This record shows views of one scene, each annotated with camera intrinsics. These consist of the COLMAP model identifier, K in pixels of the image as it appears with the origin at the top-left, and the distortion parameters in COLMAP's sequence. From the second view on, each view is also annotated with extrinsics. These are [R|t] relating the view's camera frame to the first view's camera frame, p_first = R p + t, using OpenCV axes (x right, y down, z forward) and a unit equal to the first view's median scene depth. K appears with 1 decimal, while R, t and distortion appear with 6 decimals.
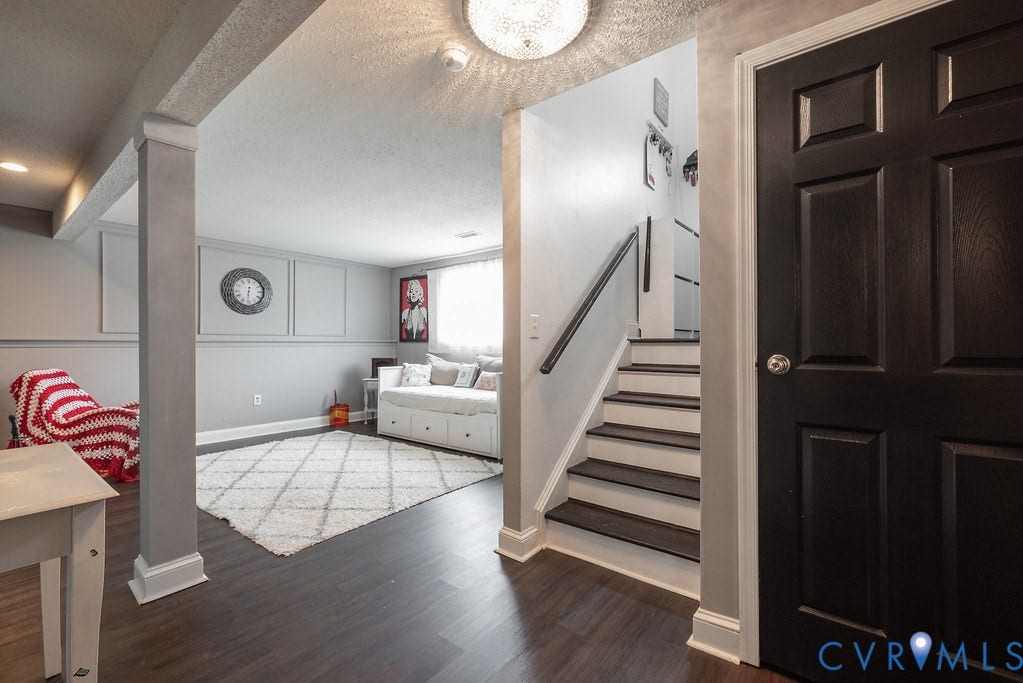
lens RADIAL K [[446.0, 0, 504.6], [0, 446.0, 340.8], [0, 0, 1]] dist [-0.001486, -0.000477]
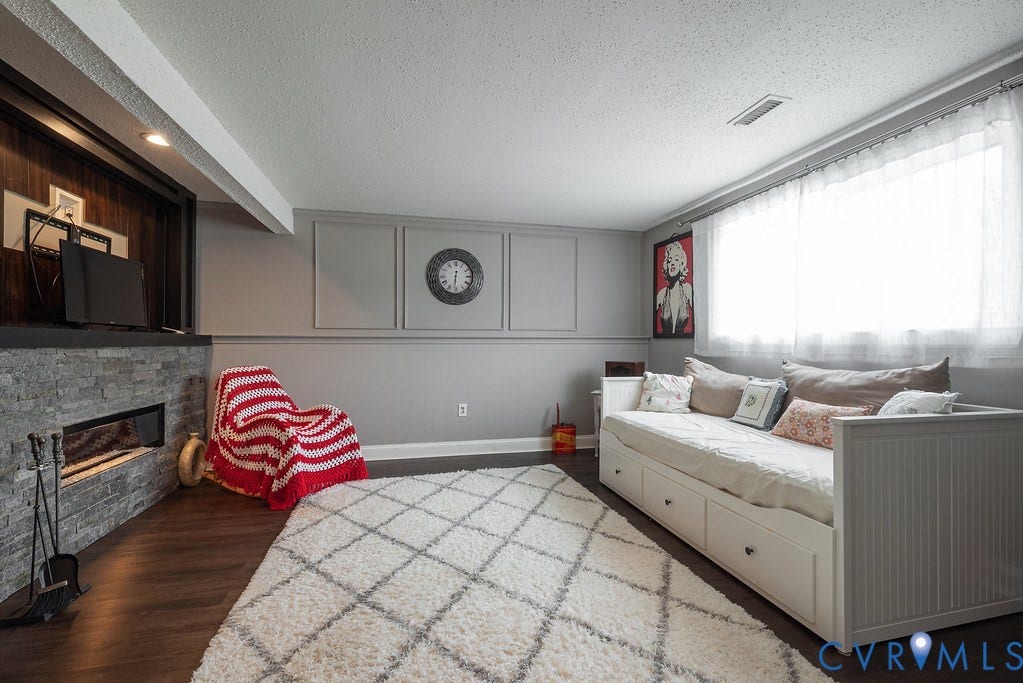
lens RADIAL K [[446.0, 0, 504.6], [0, 446.0, 340.8], [0, 0, 1]] dist [-0.001486, -0.000477]
pose [[0.798612, 0.001100, -0.601846, -0.009688], [0.001793, 0.999990, 0.004207, 0.004042], [0.601844, -0.004439, 0.798601, 0.395220]]
